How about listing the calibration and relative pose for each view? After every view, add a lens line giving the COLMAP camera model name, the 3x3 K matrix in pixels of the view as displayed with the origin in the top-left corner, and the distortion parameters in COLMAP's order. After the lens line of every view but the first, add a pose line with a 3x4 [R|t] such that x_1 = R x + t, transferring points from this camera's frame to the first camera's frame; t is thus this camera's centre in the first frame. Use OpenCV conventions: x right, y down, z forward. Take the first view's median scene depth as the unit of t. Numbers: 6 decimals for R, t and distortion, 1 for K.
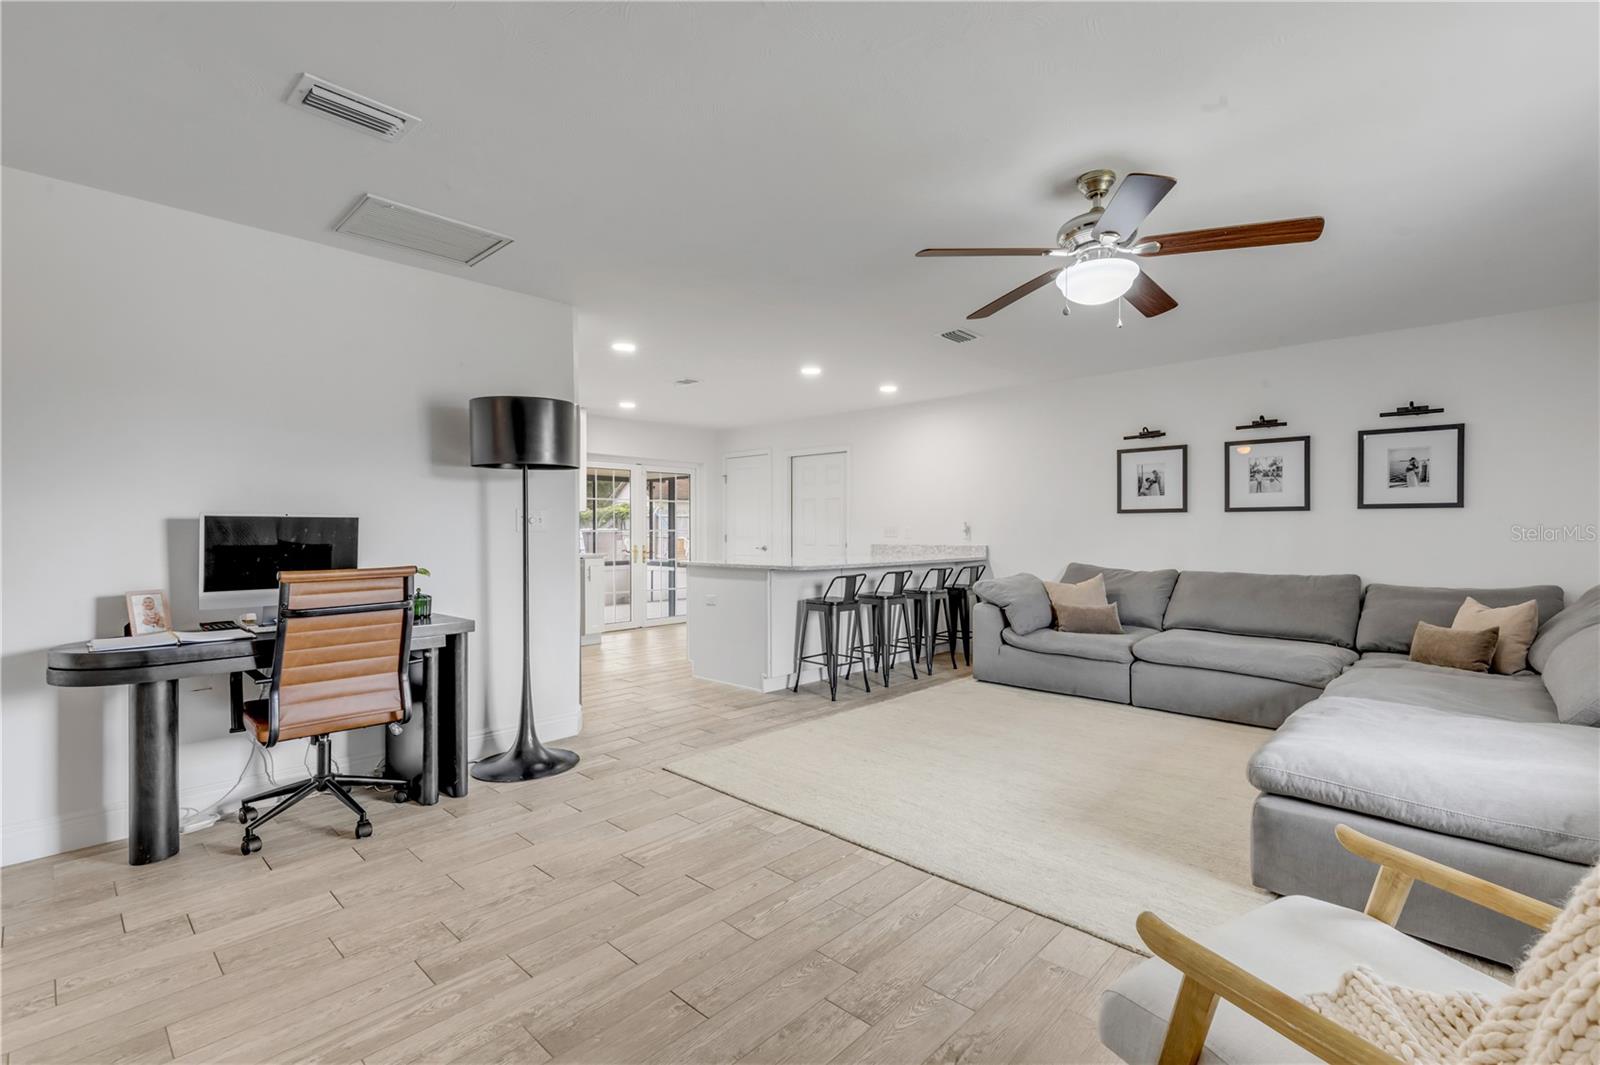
lens RADIAL K [[719.9, 0, 796.8], [0, 719.9, 527.8], [0, 0, 1]] dist [0.004180, -0.000477]
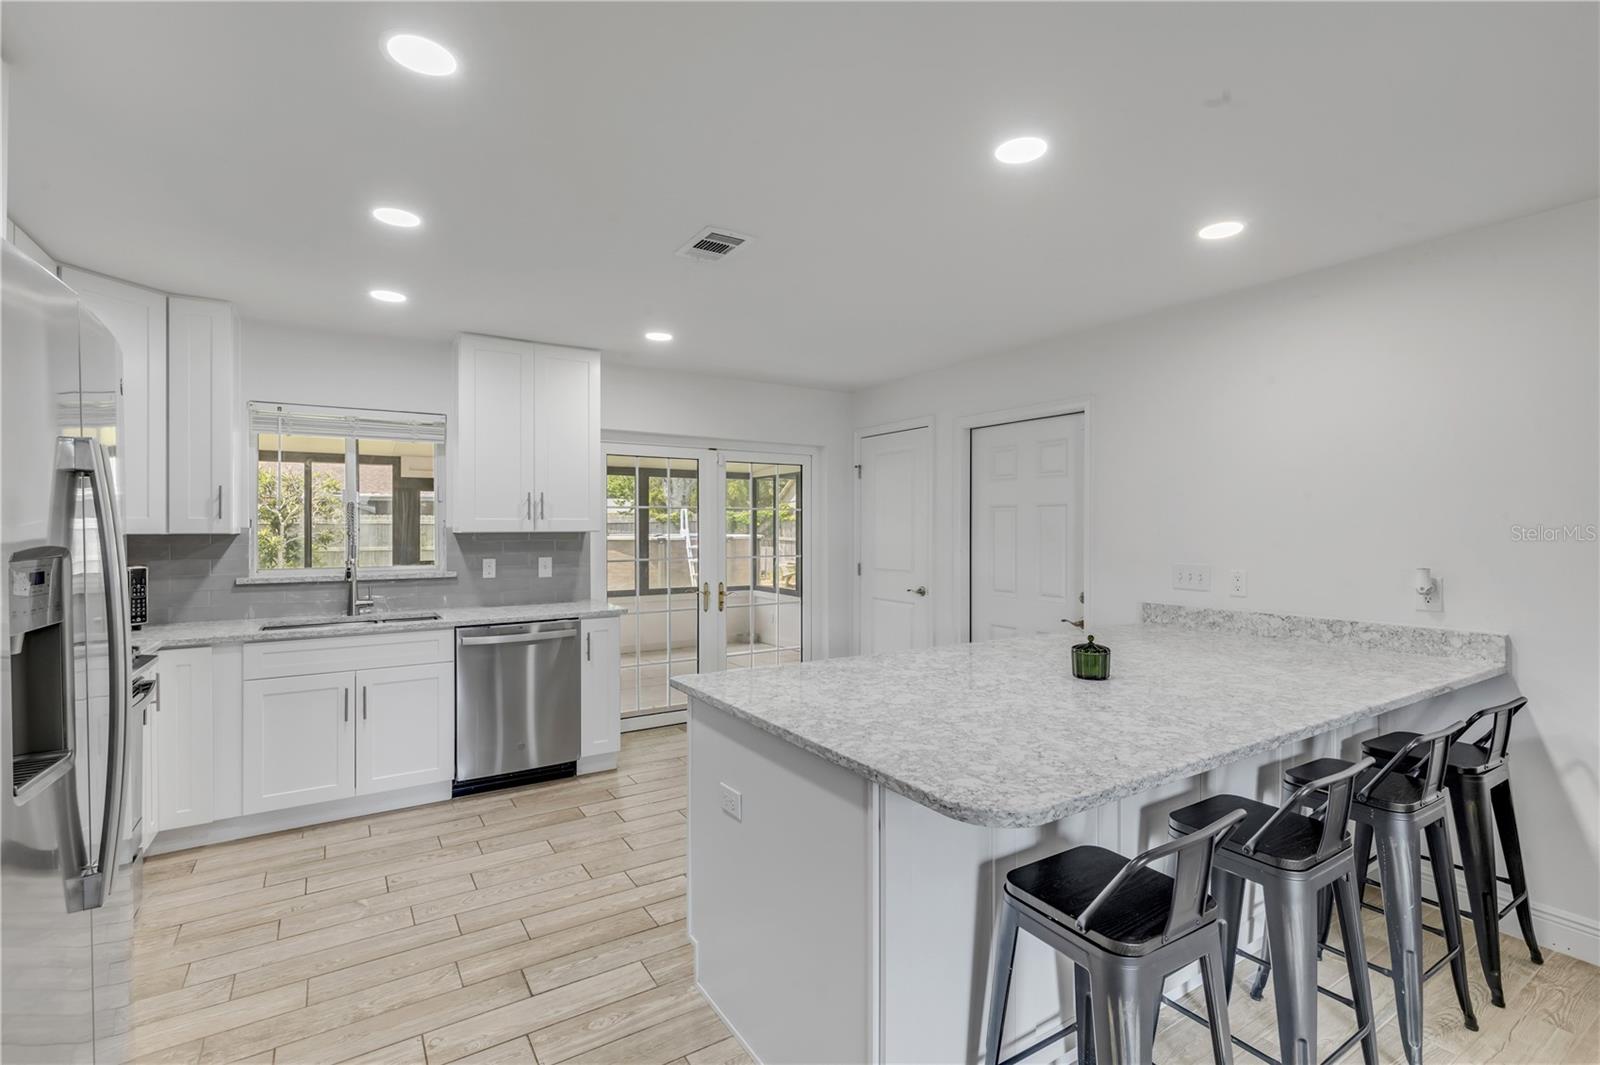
lens RADIAL K [[732.2, 0, 800.8], [0, 732.2, 528.4], [0, 0, 1]] dist [0.007077, -0.000369]
pose [[0.970707, 0.002695, -0.240251, 0.001939], [-0.001263, 0.999981, 0.006112, -0.041360], [0.240262, -0.005629, 0.970692, 0.698063]]
